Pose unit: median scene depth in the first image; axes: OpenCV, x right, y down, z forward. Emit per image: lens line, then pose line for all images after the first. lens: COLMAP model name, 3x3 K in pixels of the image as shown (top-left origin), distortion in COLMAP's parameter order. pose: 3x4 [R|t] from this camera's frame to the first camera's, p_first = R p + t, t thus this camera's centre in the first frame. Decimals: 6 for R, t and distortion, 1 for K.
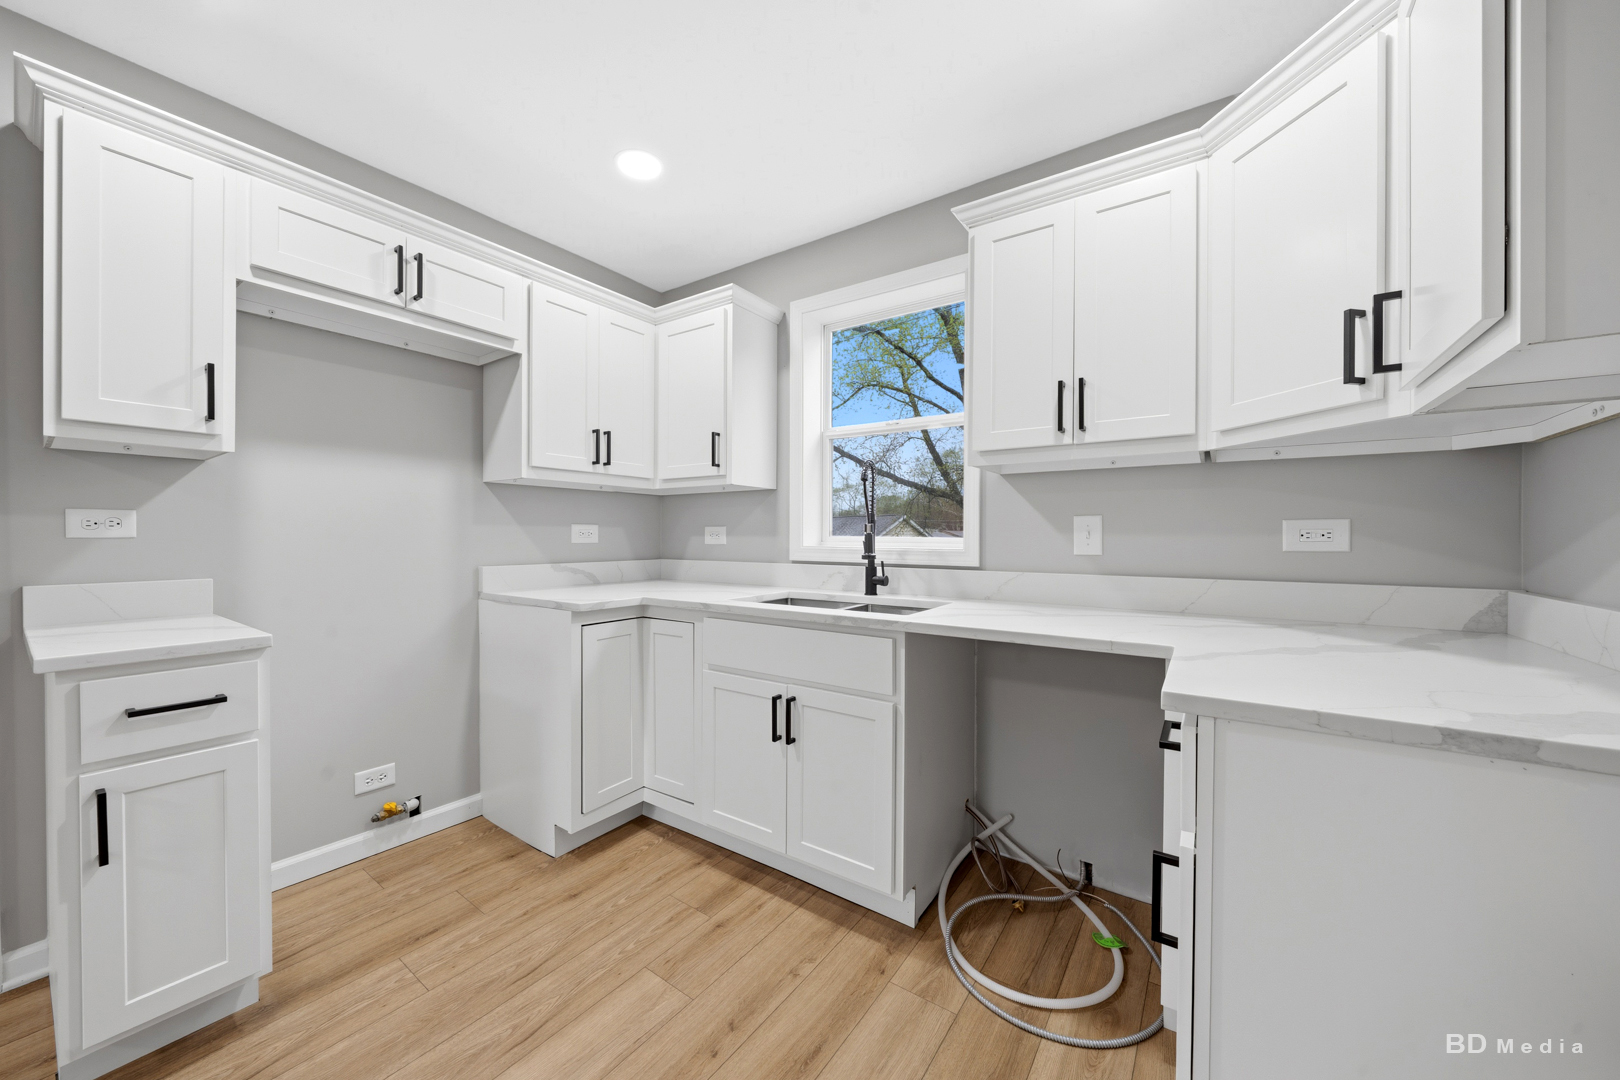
lens RADIAL K [[639.3, 0, 778.8], [0, 639.3, 551.1], [0, 0, 1]] dist [-0.006453, -0.000092]
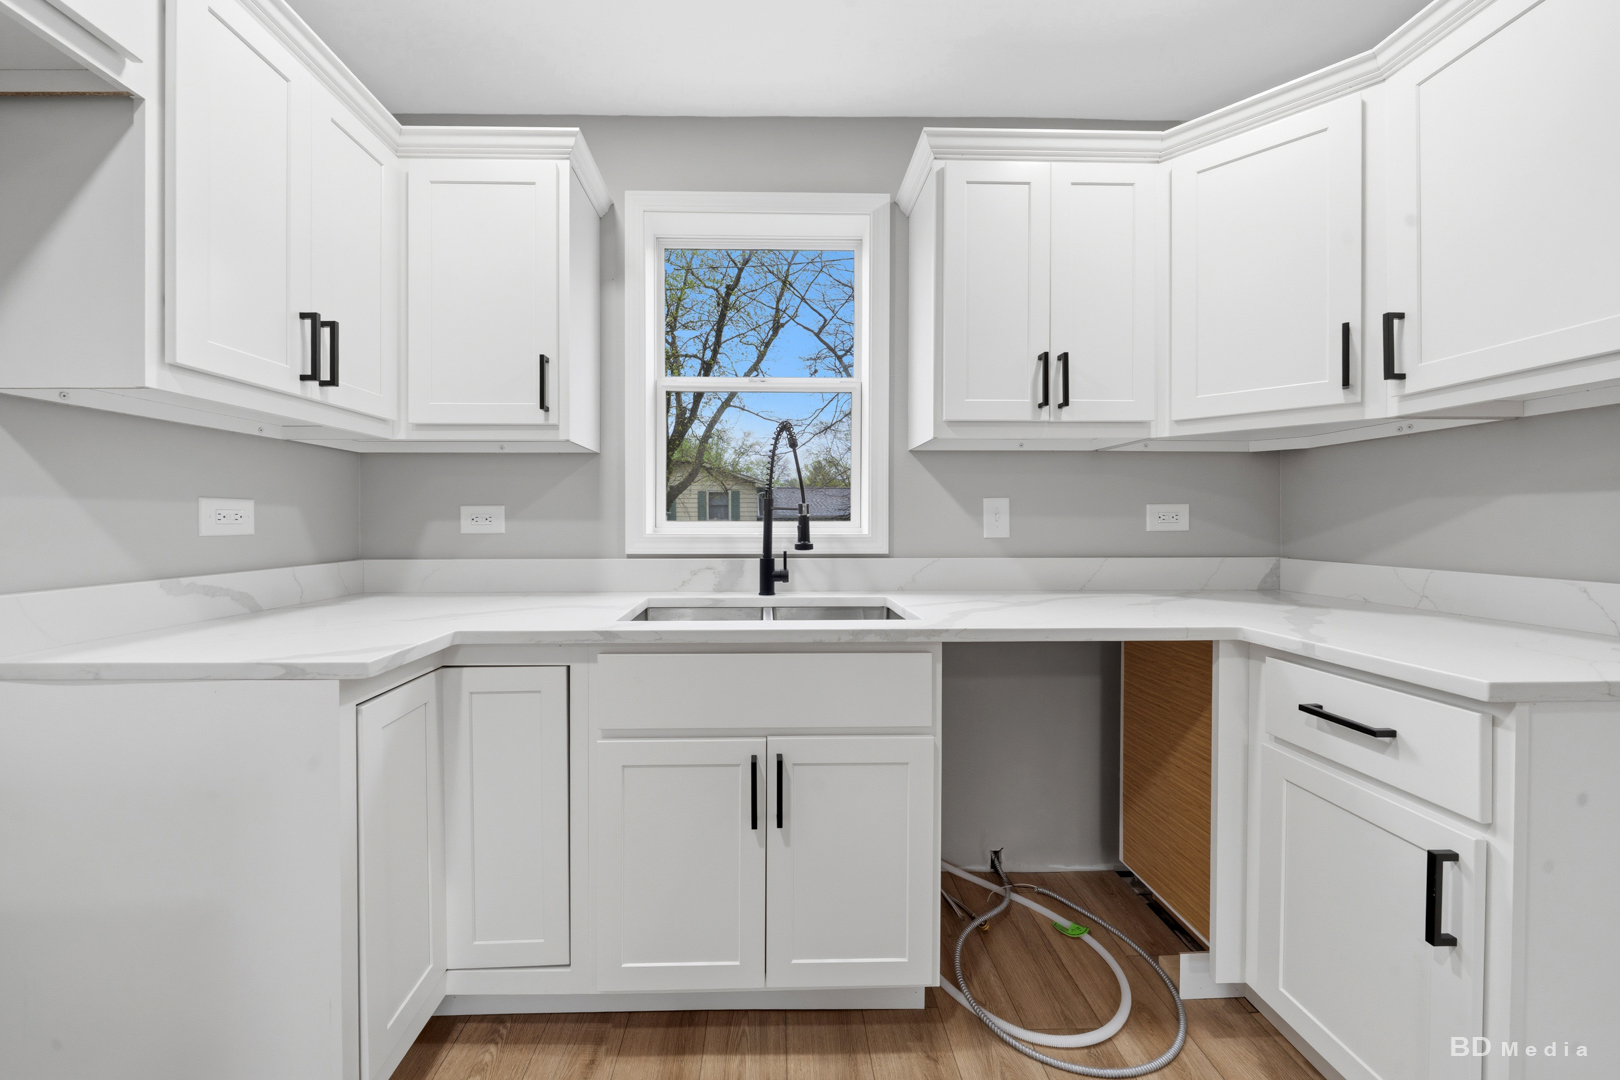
lens RADIAL K [[639.3, 0, 825.4], [0, 639.3, 532.8], [0, 0, 1]] dist [-0.006453, -0.000092]
pose [[0.776351, -0.016432, 0.630087, -0.335002], [0.018063, 0.999830, 0.003819, -0.010229], [-0.630042, 0.008416, 0.776515, 0.400440]]
